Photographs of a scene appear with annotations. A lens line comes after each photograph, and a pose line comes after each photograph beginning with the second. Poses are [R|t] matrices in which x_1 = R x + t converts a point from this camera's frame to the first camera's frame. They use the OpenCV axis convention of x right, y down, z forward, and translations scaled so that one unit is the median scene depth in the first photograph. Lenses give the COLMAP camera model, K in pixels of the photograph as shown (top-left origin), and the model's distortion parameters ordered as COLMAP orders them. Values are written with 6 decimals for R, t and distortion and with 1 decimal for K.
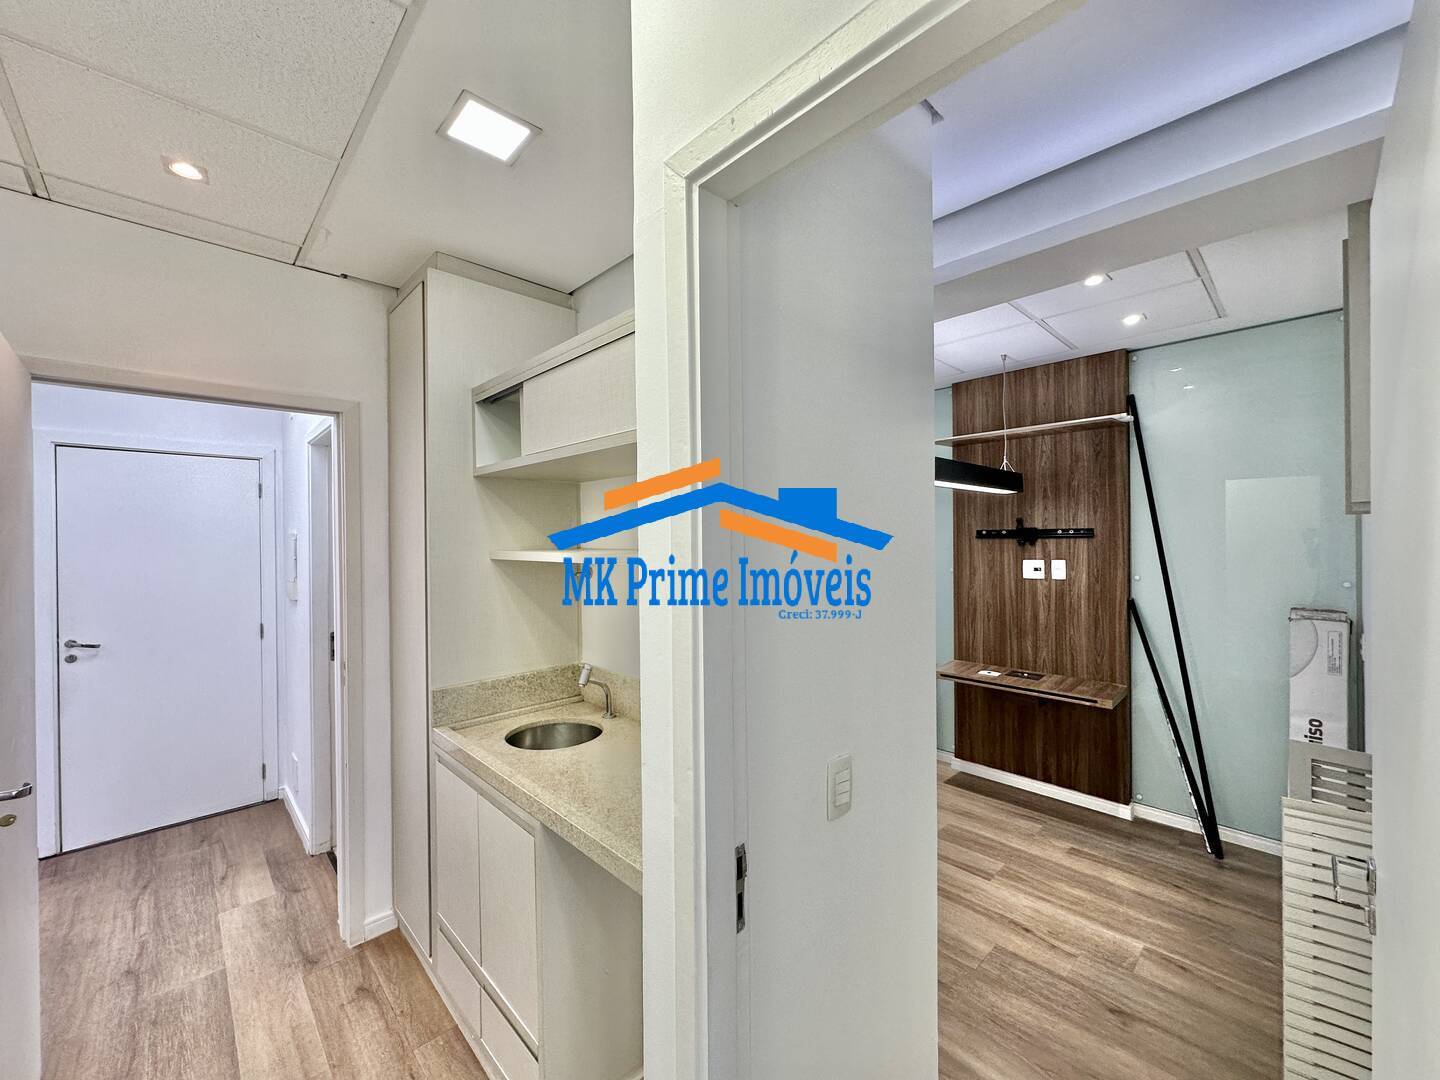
lens RADIAL K [[576.8, 0, 719.2], [0, 576.8, 540.3], [0, 0, 1]] dist [-0.000646, 0.000205]
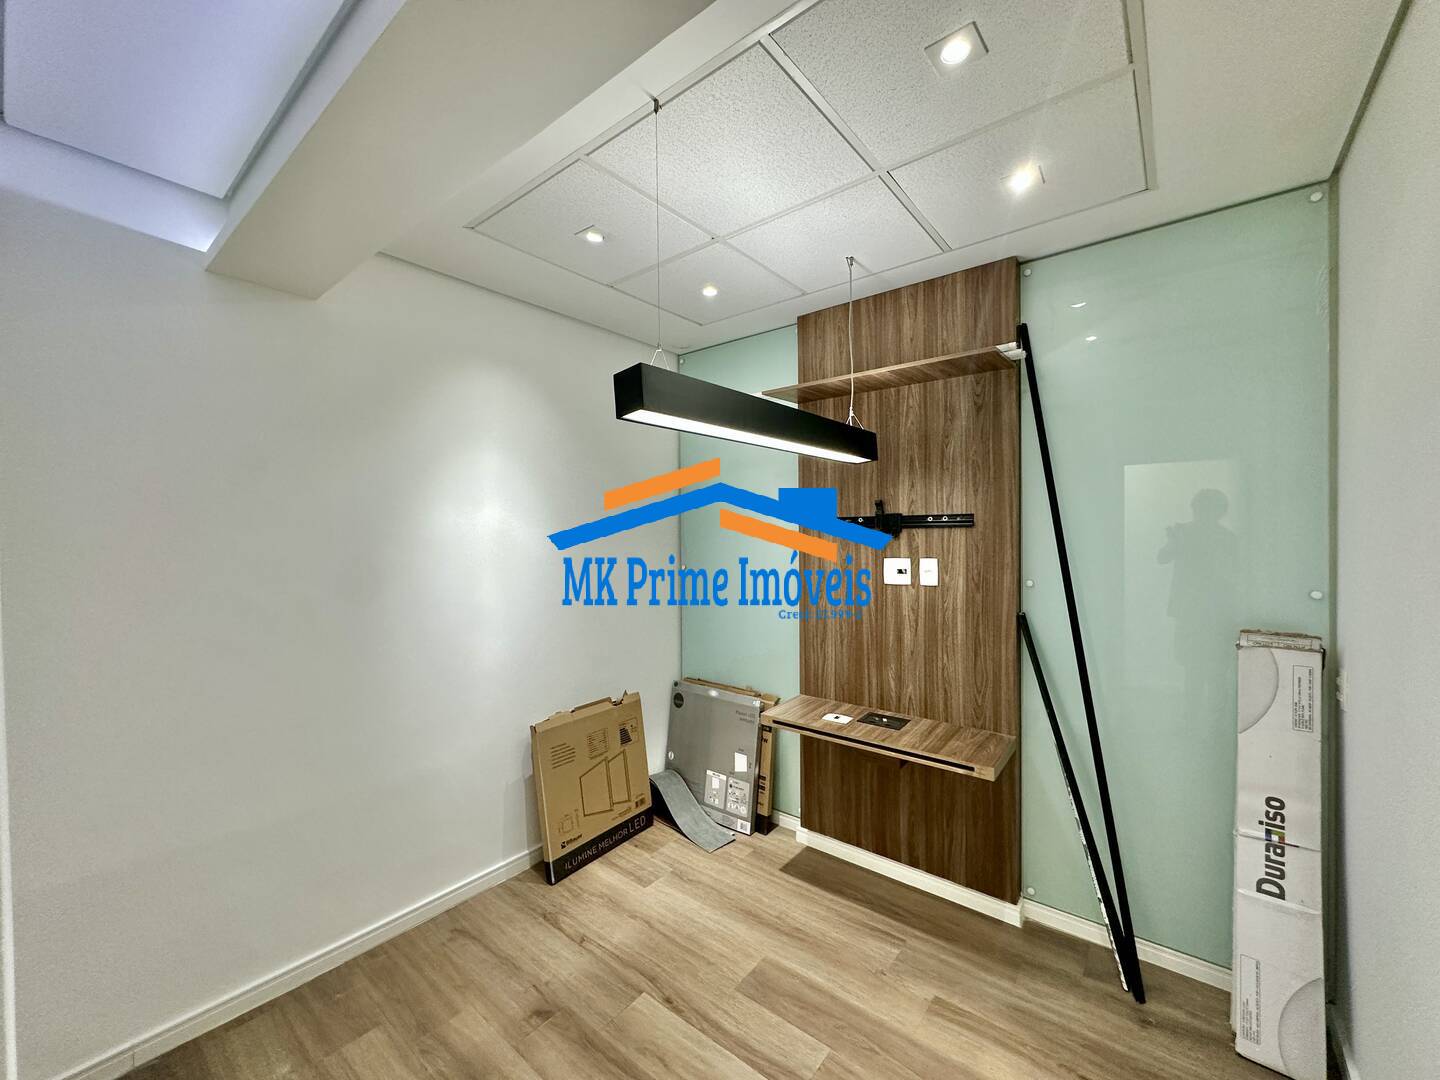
lens RADIAL K [[576.8, 0, 719.7], [0, 576.8, 539.4], [0, 0, 1]] dist [-0.000646, 0.000205]
pose [[0.991175, 0.002457, 0.132541, 0.255029], [-0.002834, 0.999992, 0.002655, 0.010279], [-0.132533, -0.003007, 0.991174, 0.350609]]
